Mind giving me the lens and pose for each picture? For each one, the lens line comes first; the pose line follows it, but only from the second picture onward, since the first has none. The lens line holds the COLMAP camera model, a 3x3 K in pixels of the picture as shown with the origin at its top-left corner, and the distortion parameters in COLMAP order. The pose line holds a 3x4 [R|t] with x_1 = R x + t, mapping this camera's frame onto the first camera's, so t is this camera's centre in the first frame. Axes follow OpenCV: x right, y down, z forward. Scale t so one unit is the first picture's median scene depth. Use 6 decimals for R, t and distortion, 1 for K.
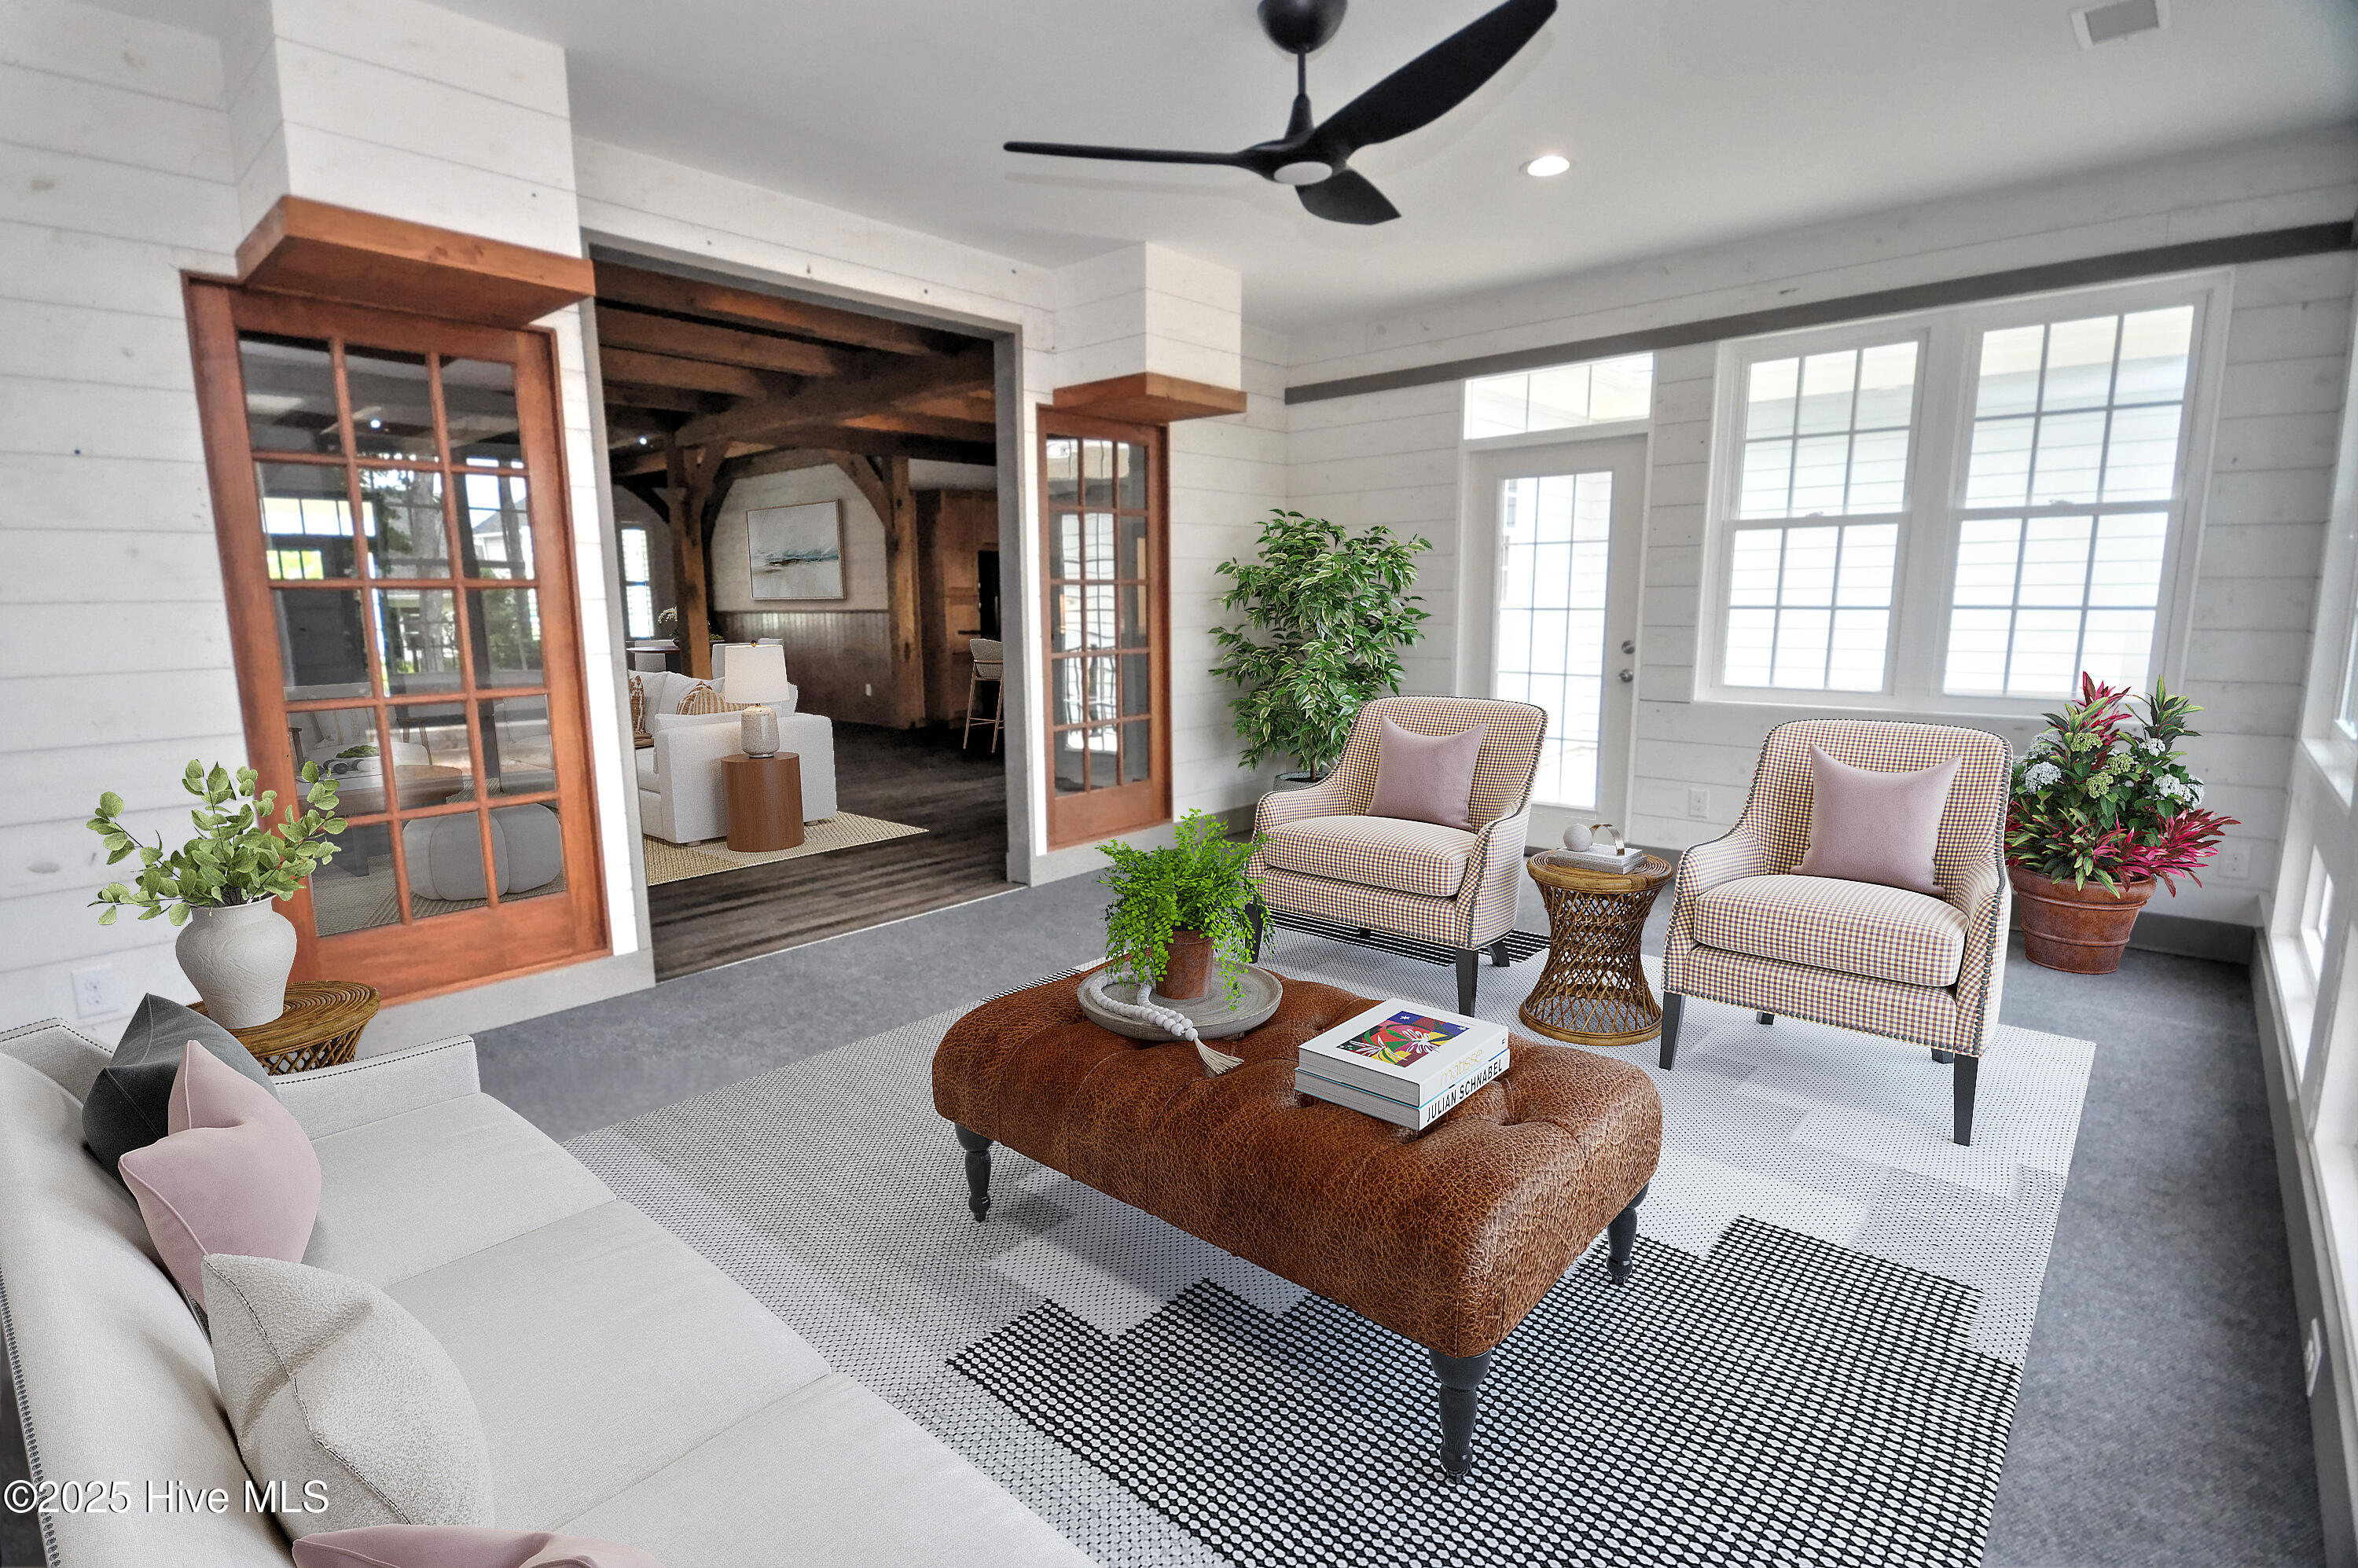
lens RADIAL K [[1125.1, 0, 1173.5], [0, 1125.1, 779.4], [0, 0, 1]] dist [-0.001392, -0.000777]
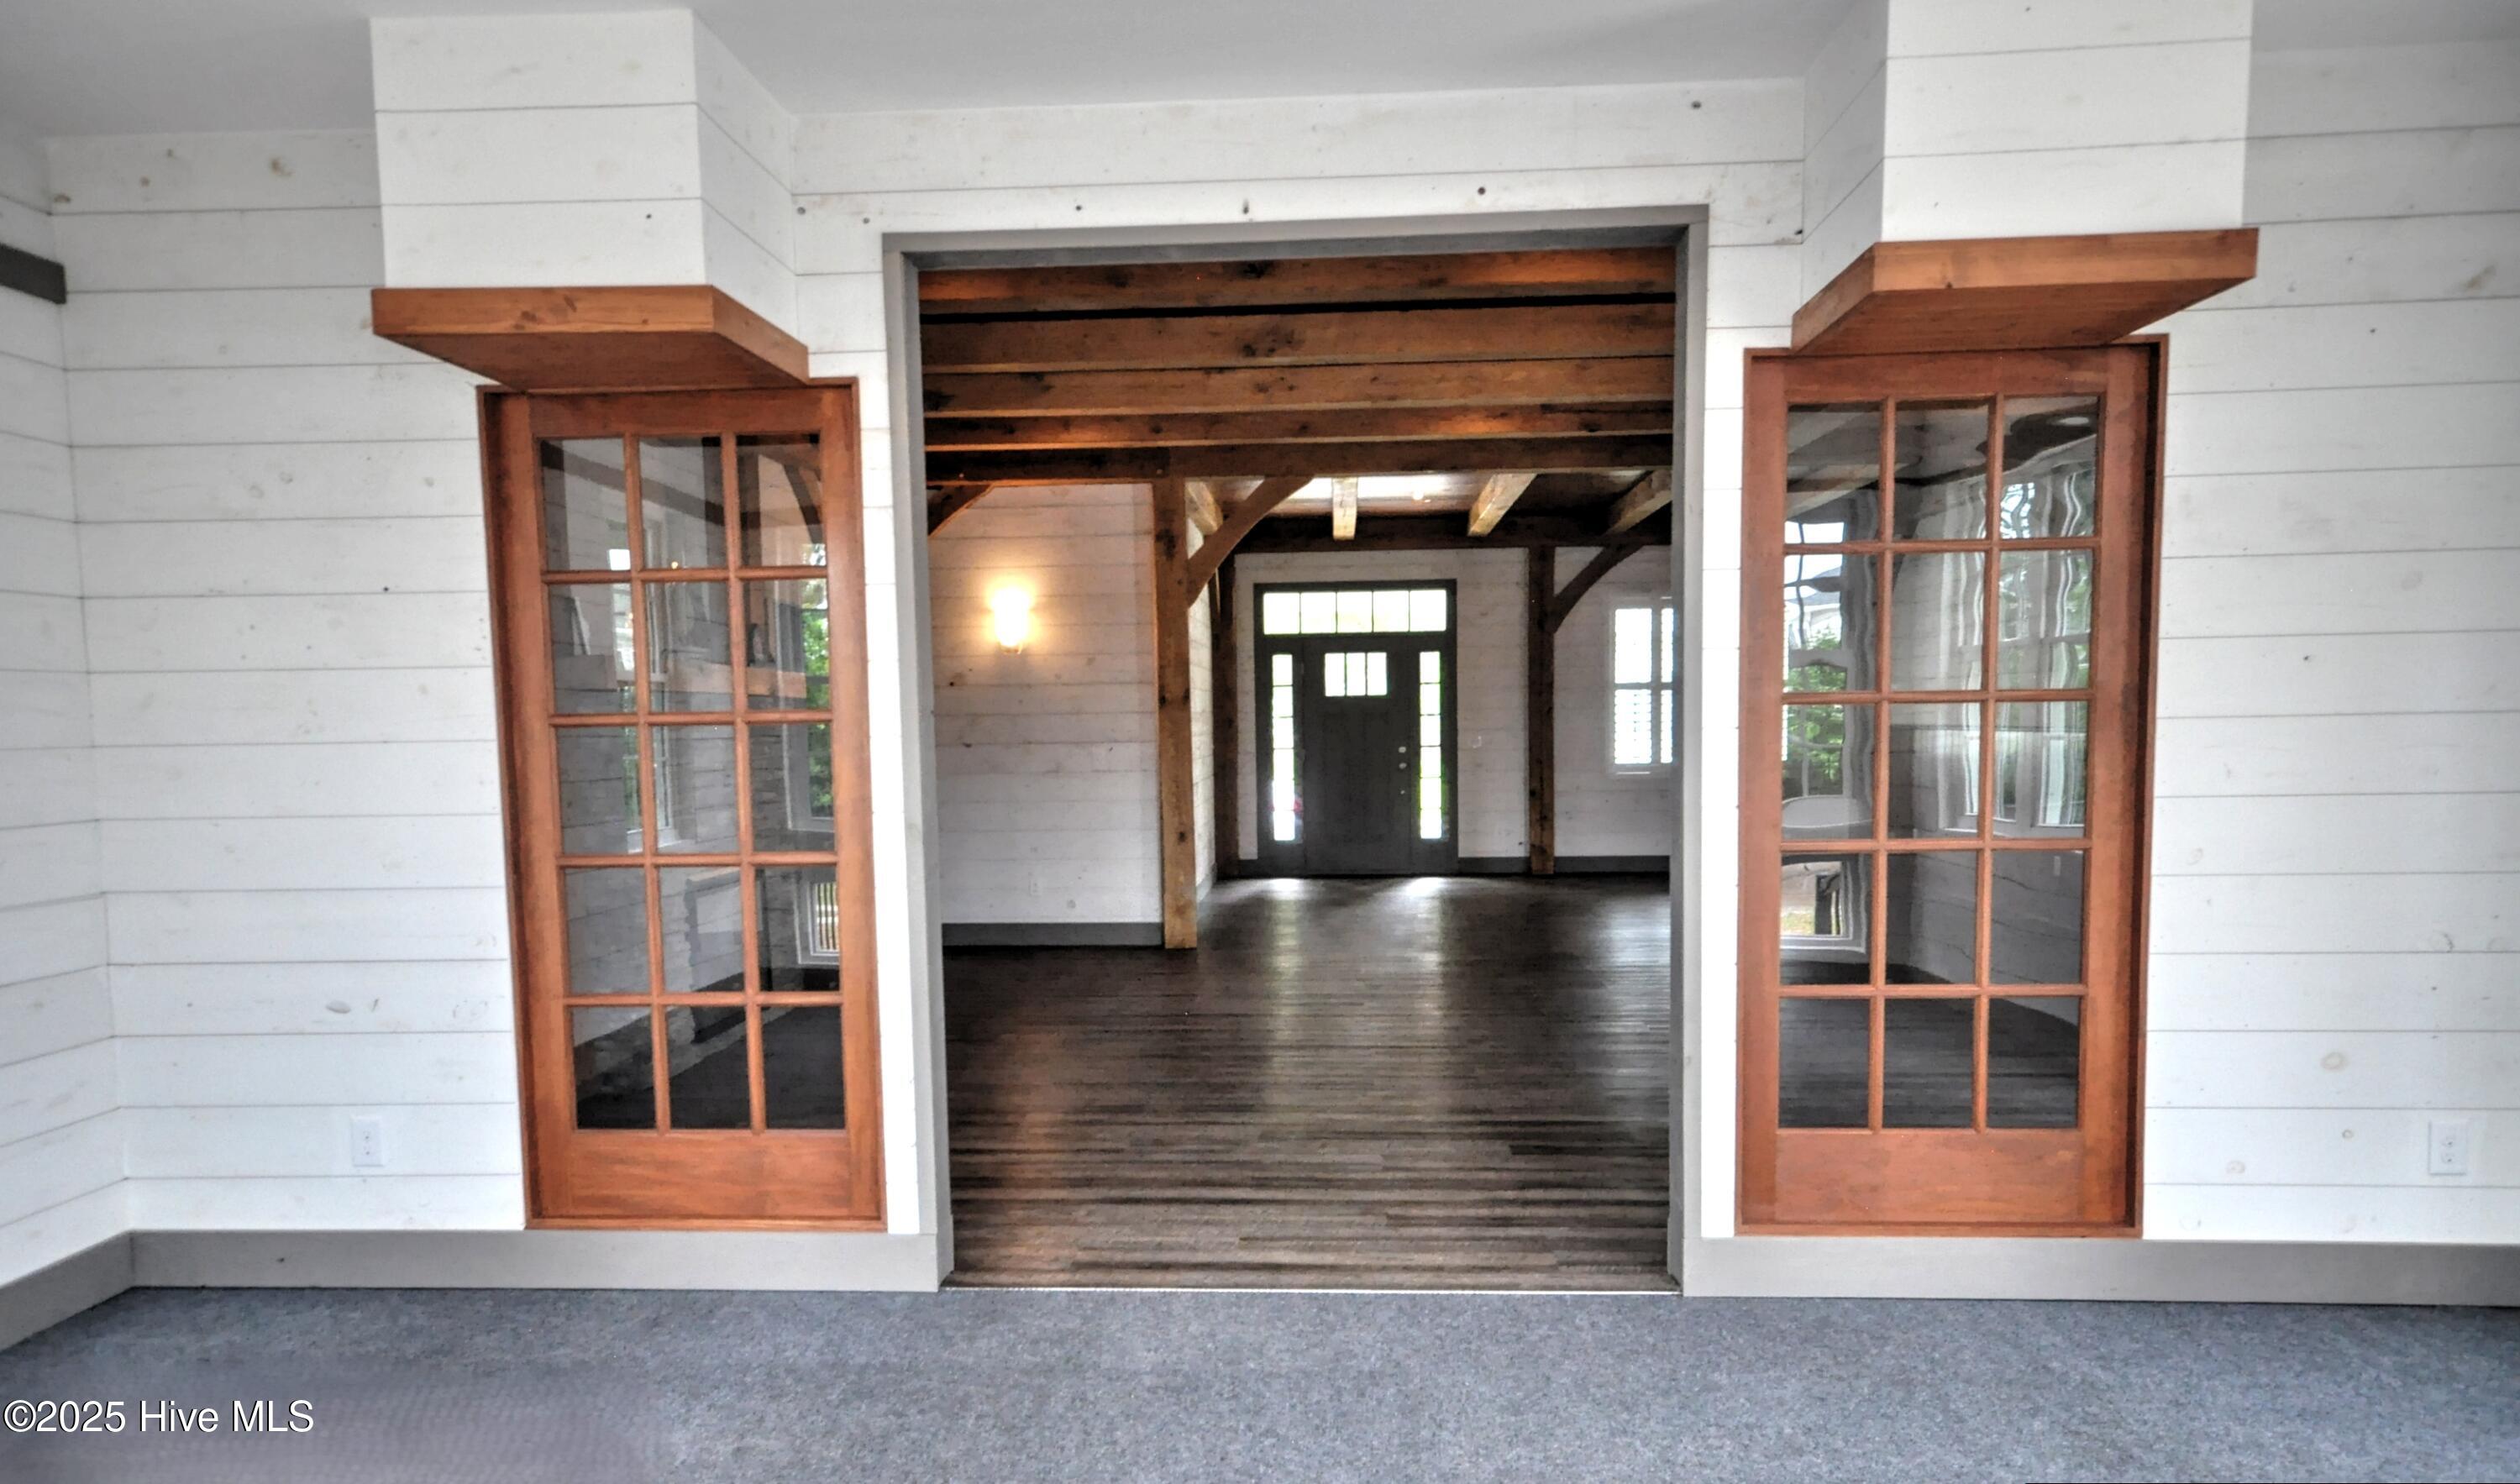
lens RADIAL K [[1642.2, 0, 1175.1], [0, 1642.2, 867.2], [0, 0, 1]] dist [0.010541, 0.002006]
pose [[0.614759, 0.075678, -0.785076, 0.317833], [-0.120434, 0.992720, 0.001387, -0.074190], [0.779466, 0.093697, 0.619397, 0.364406]]
